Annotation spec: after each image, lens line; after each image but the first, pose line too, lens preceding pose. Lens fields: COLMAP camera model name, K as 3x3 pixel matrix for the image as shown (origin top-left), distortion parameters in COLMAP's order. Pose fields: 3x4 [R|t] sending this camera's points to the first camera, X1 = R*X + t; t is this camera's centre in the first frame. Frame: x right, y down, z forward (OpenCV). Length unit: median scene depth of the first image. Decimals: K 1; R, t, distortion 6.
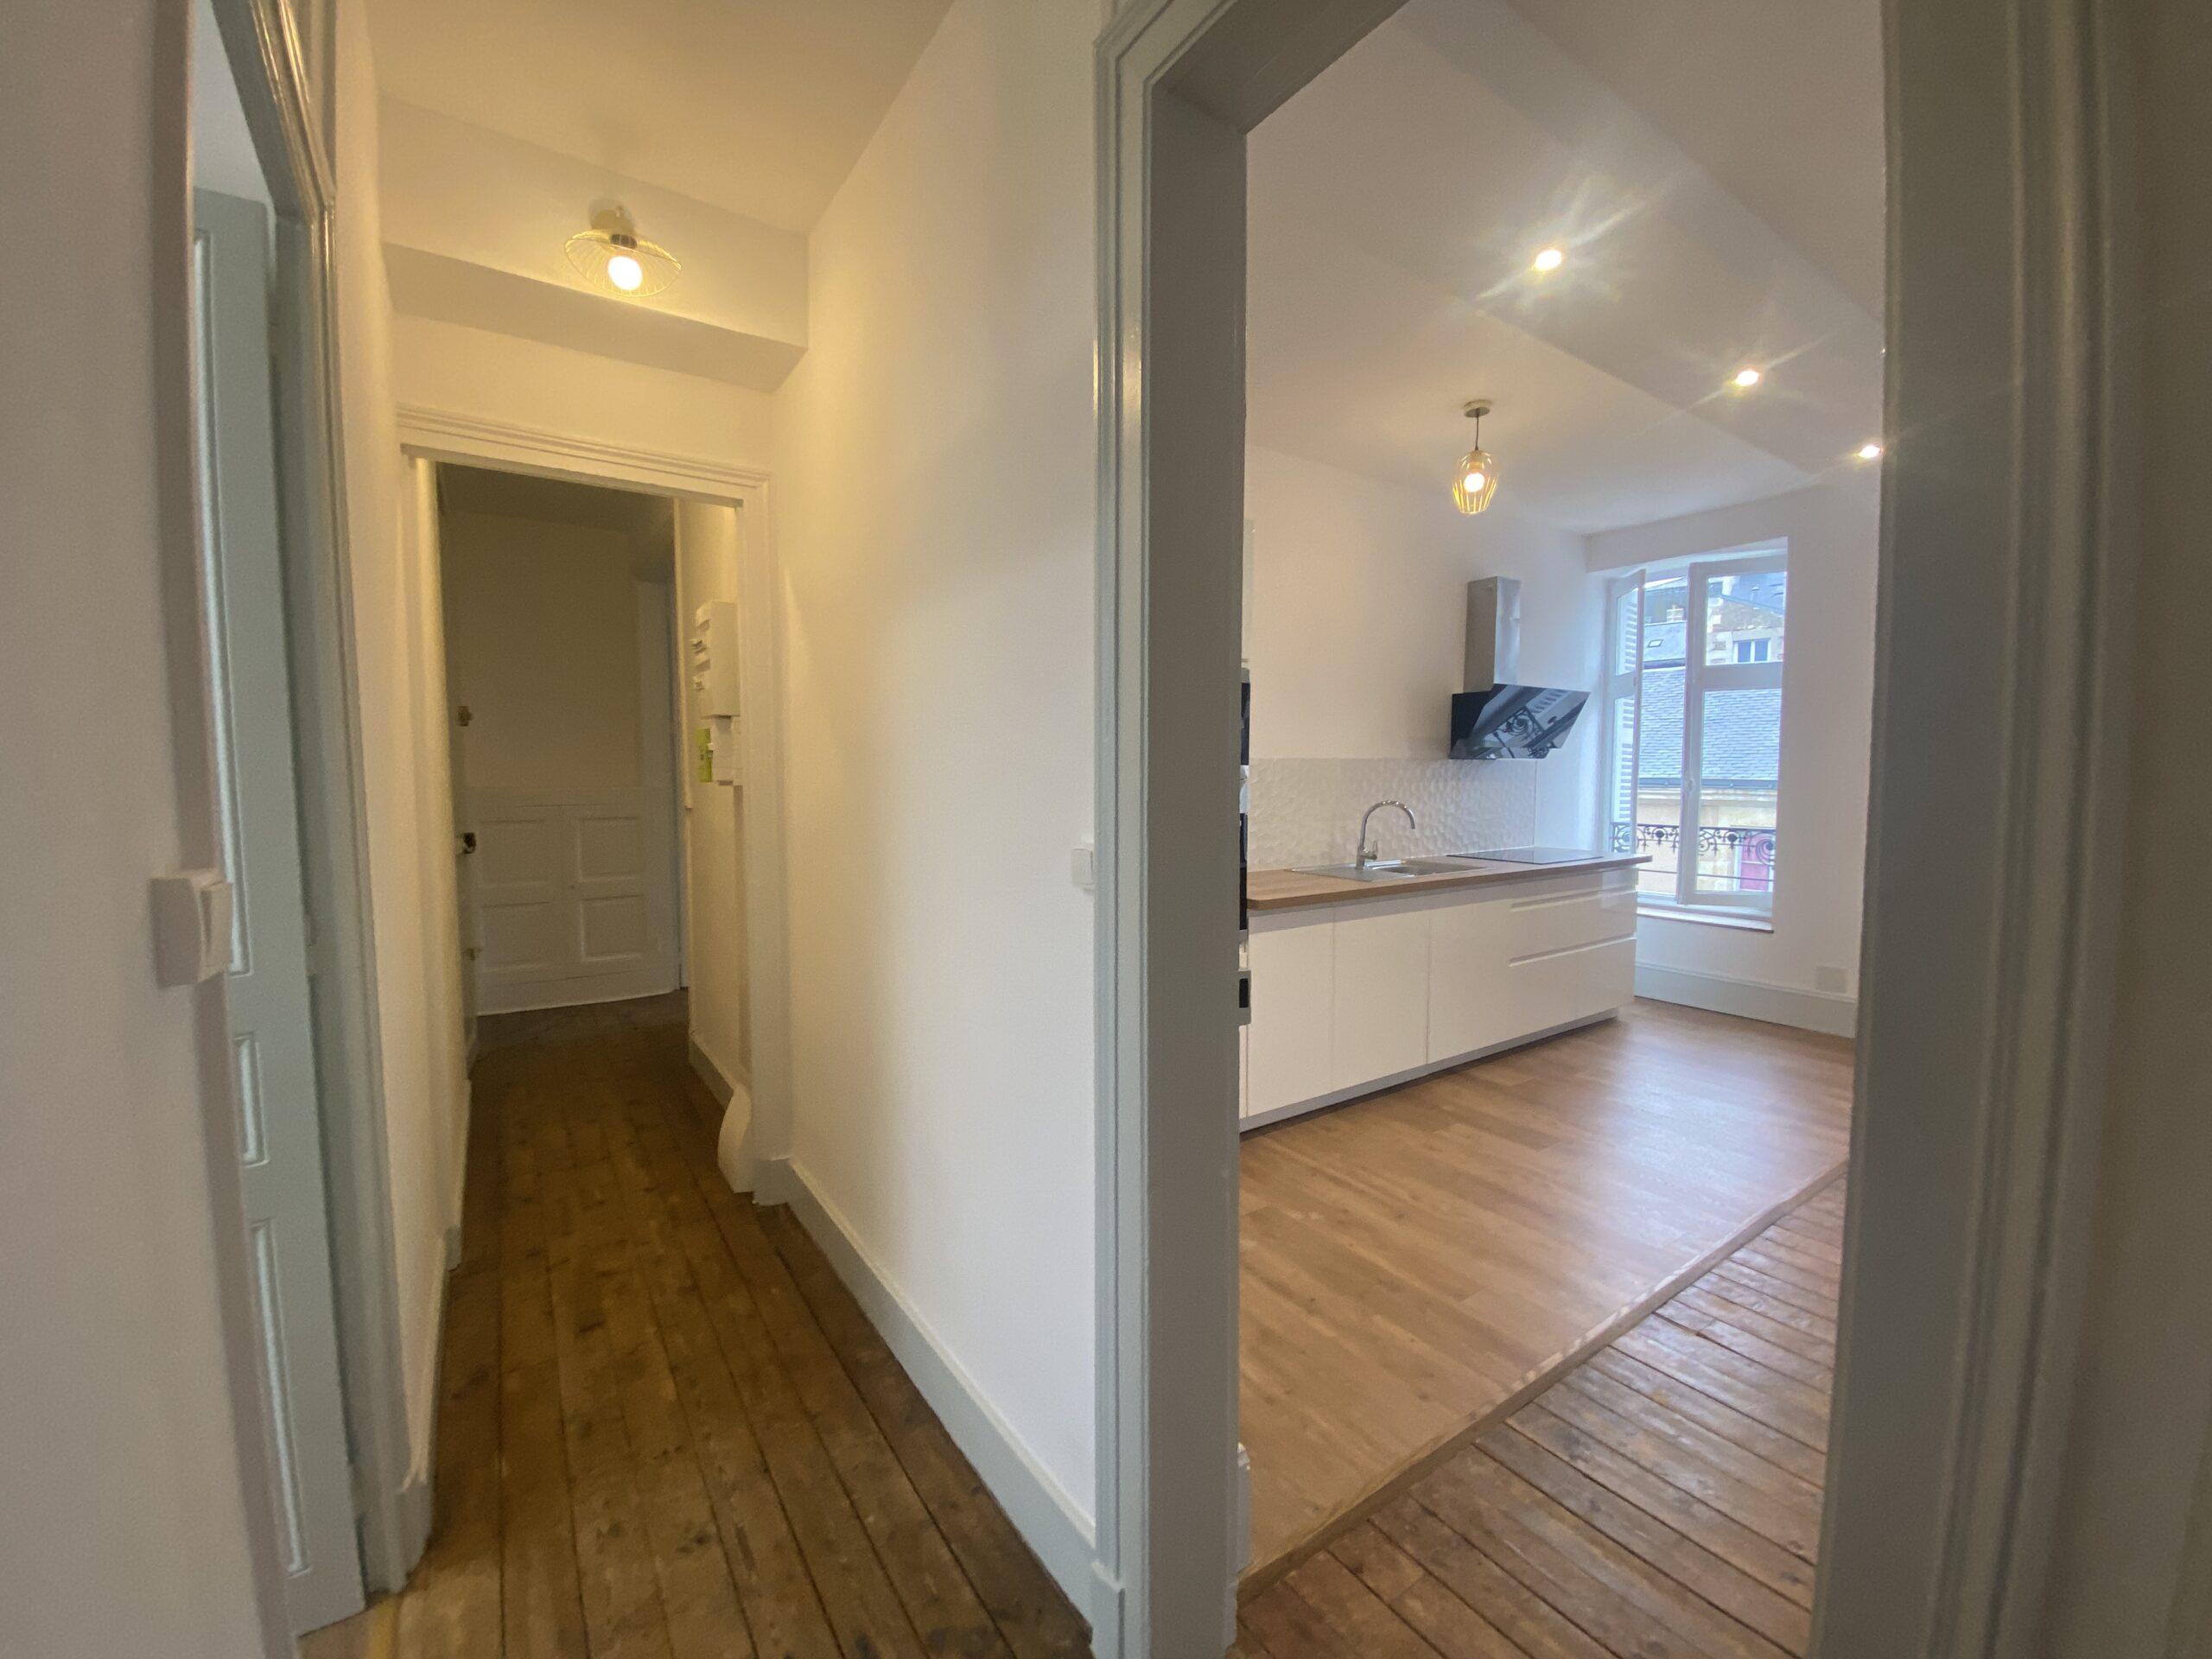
lens RADIAL K [[884.7, 0, 1103.0], [0, 884.7, 830.4], [0, 0, 1]] dist [0.056204, -0.040993]
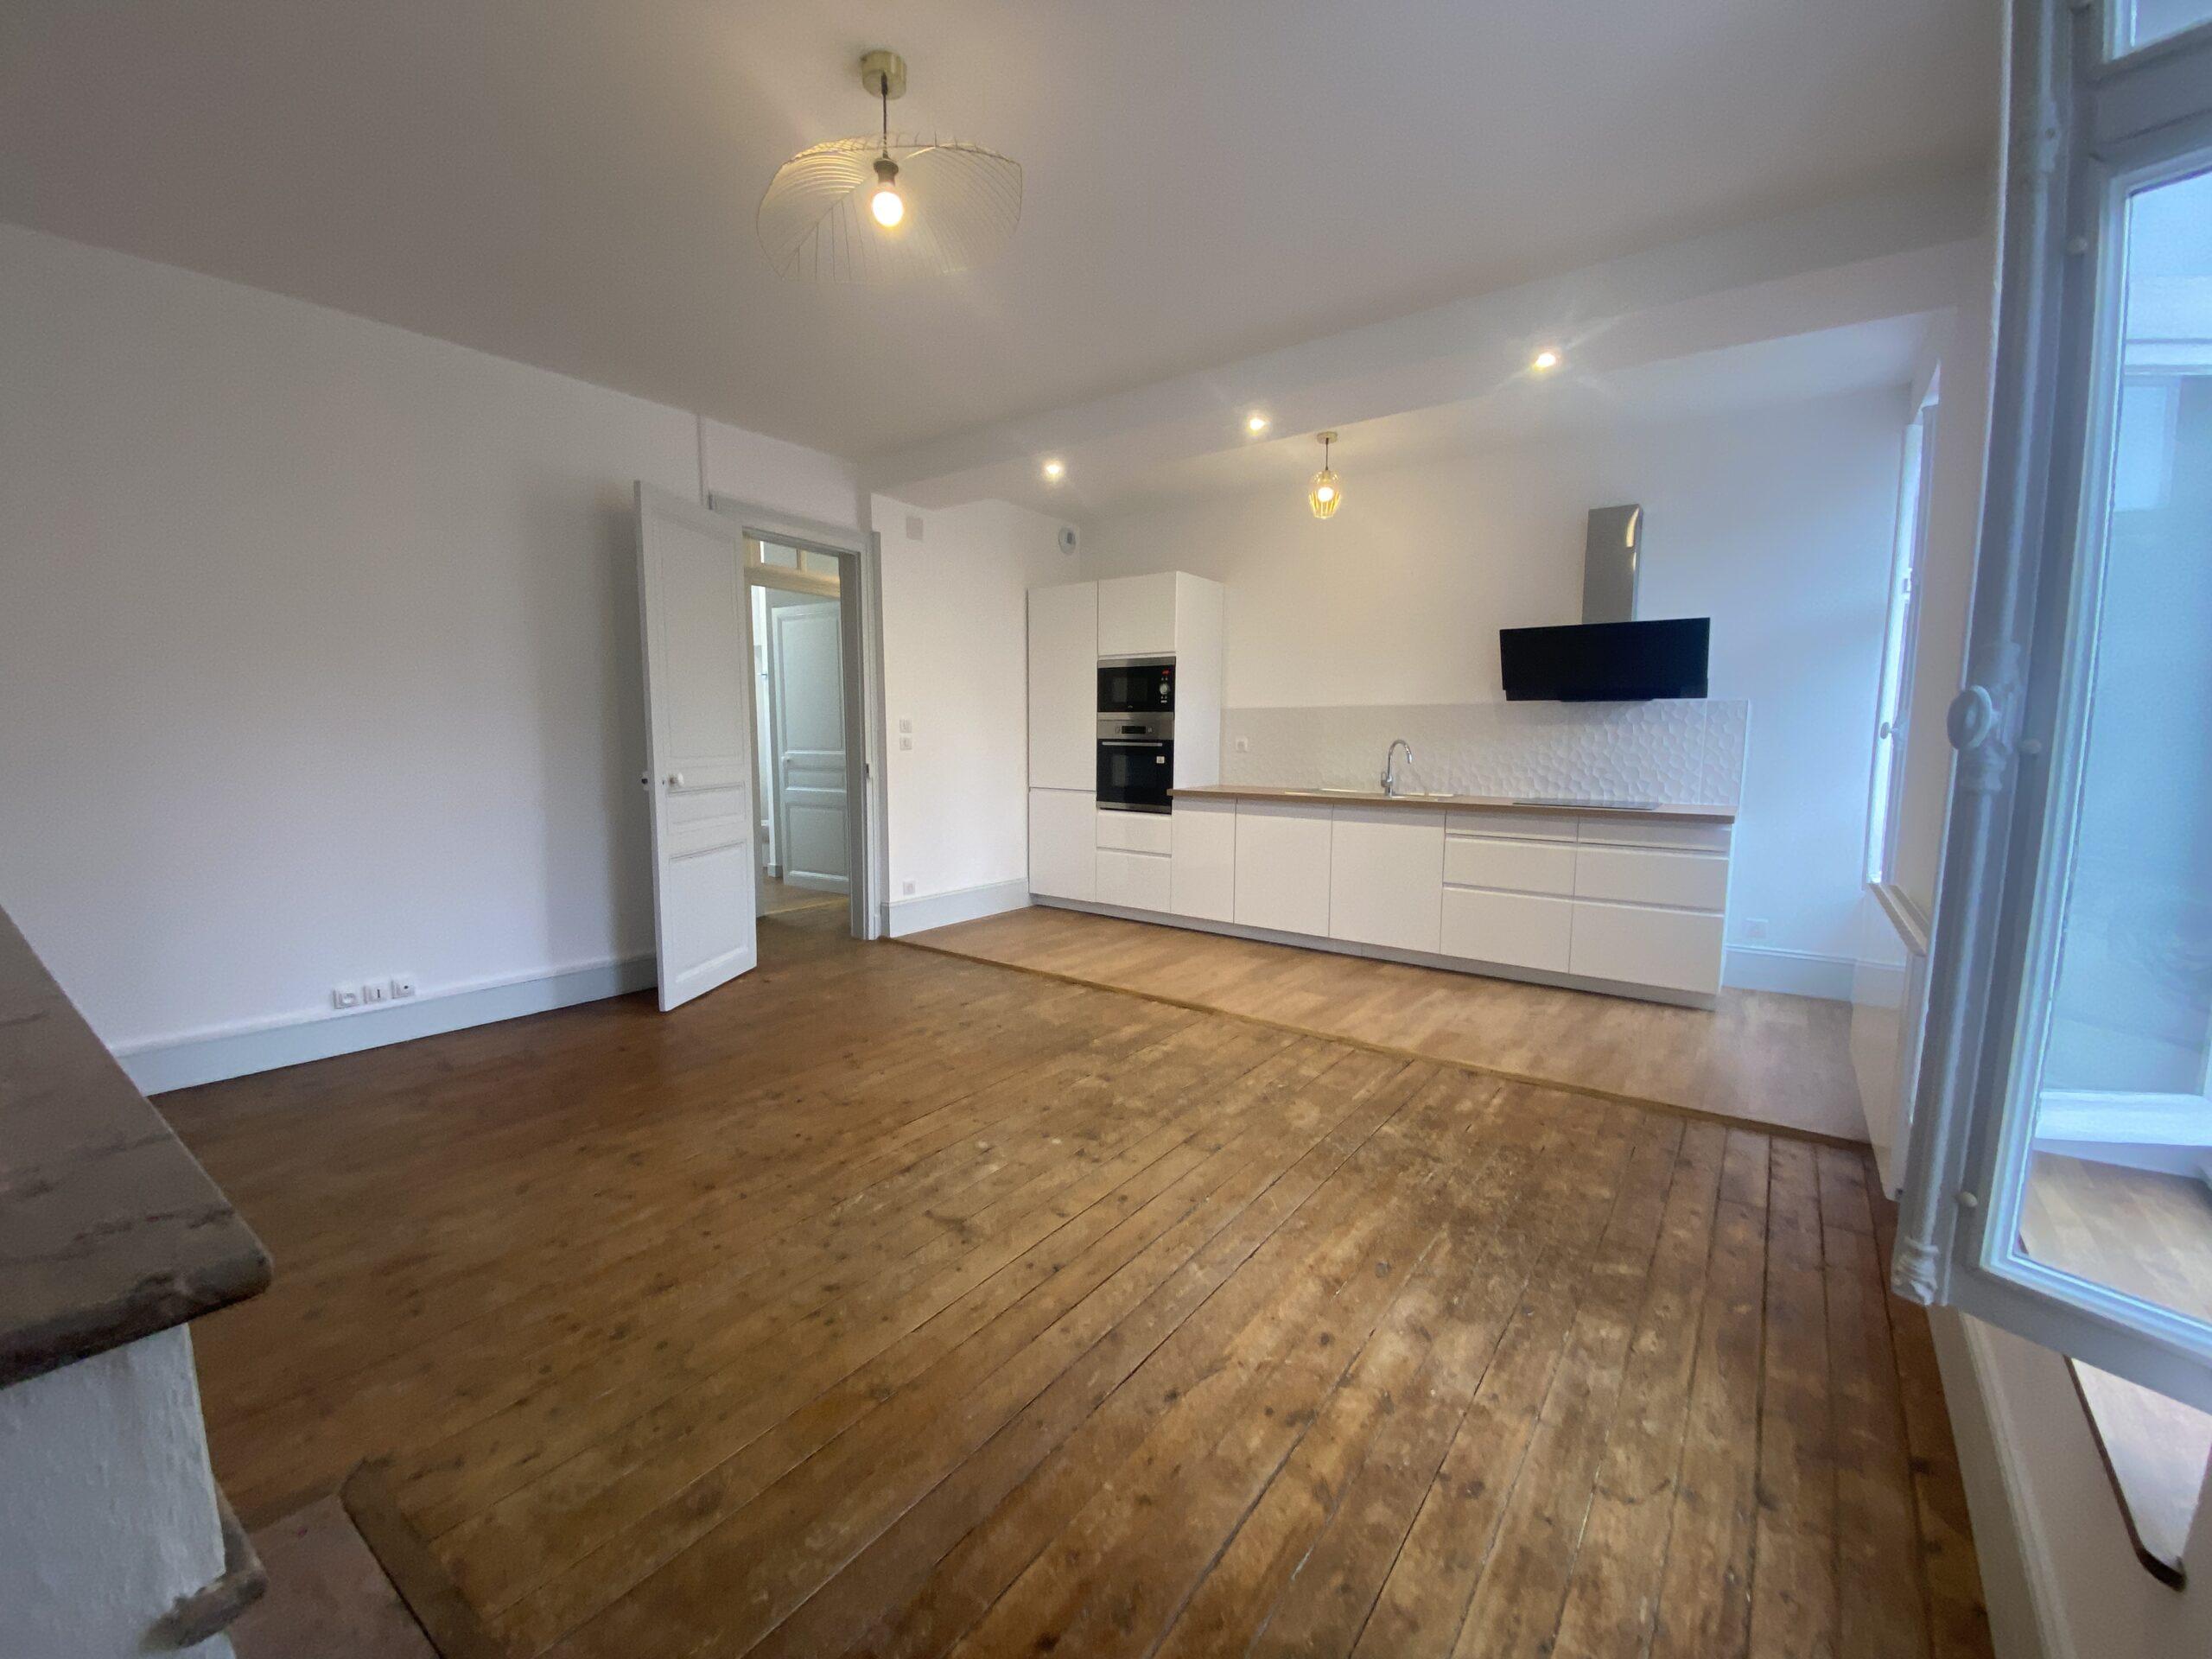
lens RADIAL K [[884.7, 0, 1103.0], [0, 884.7, 830.4], [0, 0, 1]] dist [0.056204, -0.040993]
pose [[0.324125, 0.106919, -0.939953, 1.280115], [-0.070626, 0.993555, 0.088663, 0.010650], [0.943374, 0.037648, 0.329587, 0.219007]]
